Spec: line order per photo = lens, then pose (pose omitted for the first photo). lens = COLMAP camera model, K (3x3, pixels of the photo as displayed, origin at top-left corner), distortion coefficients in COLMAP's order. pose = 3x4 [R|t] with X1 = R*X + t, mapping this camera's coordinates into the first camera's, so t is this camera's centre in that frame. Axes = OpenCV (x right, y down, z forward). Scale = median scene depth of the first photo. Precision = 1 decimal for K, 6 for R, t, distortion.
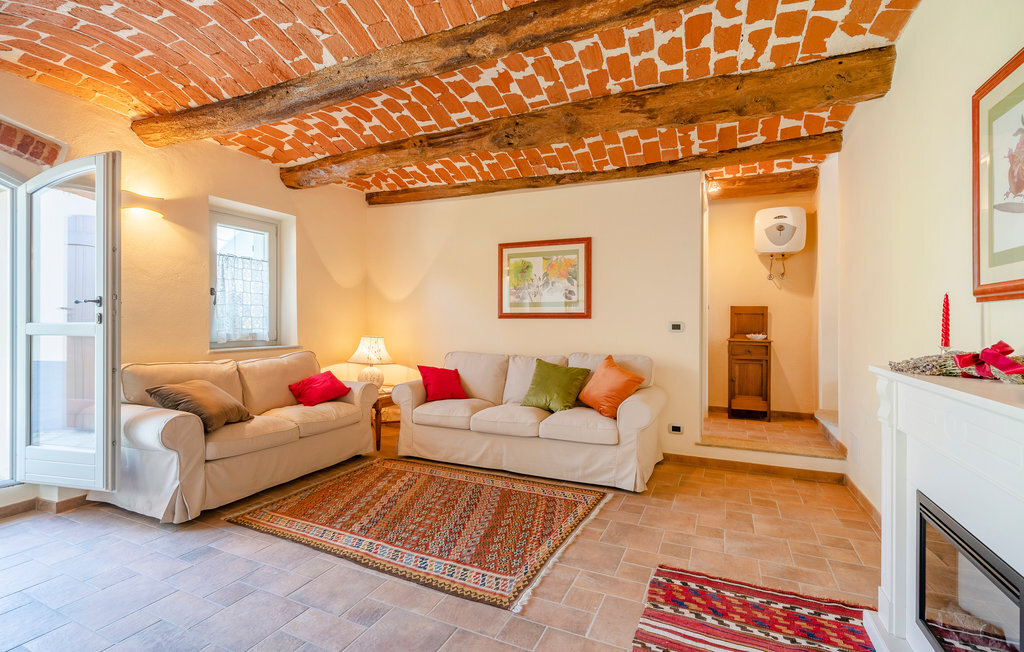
lens RADIAL K [[471.2, 0, 516.9], [0, 471.2, 320.2], [0, 0, 1]] dist [-0.006546, 0.000967]
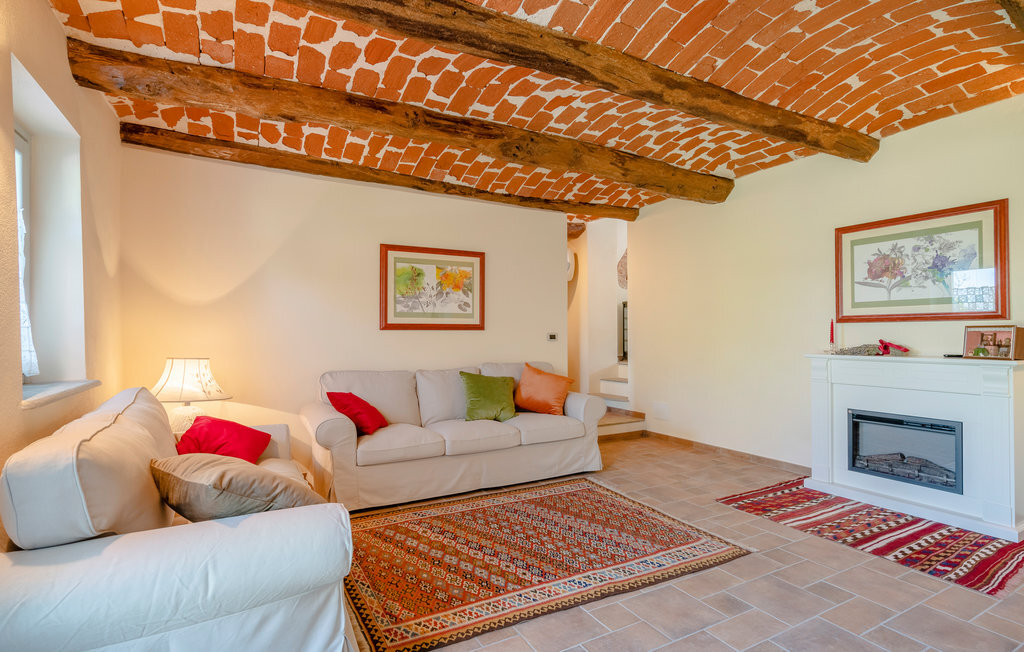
lens RADIAL K [[471.2, 0, 501.1], [0, 471.2, 328.5], [0, 0, 1]] dist [-0.006546, 0.000967]
pose [[0.612164, 0.002847, 0.790725, -0.864167], [0.001893, 0.999985, -0.005065, -0.001967], [-0.790728, 0.004597, 0.612150, 0.435672]]
